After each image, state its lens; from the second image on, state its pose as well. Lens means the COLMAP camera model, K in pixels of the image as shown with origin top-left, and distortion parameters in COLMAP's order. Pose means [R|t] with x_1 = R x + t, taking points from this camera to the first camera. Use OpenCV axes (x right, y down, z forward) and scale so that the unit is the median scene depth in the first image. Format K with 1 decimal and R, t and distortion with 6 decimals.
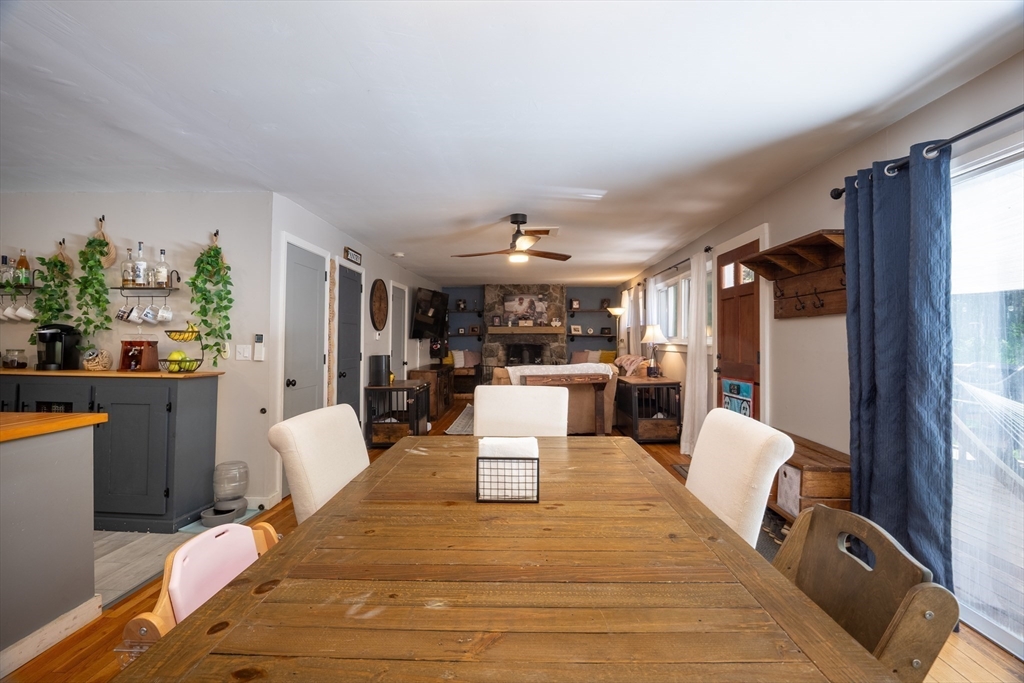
lens RADIAL K [[503.1, 0, 521.4], [0, 503.1, 327.5], [0, 0, 1]] dist [-0.022242, -0.005930]
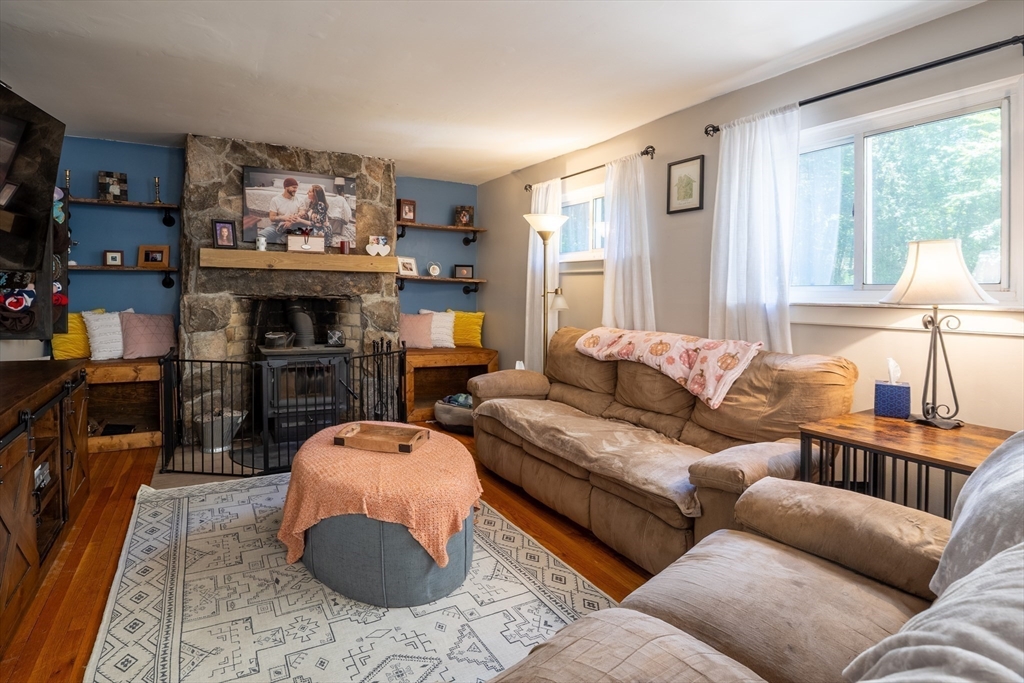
lens RADIAL K [[535.3, 0, 478.1], [0, 535.3, 312.7], [0, 0, 1]] dist [-0.031425, -0.001449]
pose [[0.882809, -0.003383, 0.469721, -0.068073], [-0.027757, 0.997851, 0.059354, 0.016611], [-0.468912, -0.065436, 0.880818, 0.560133]]
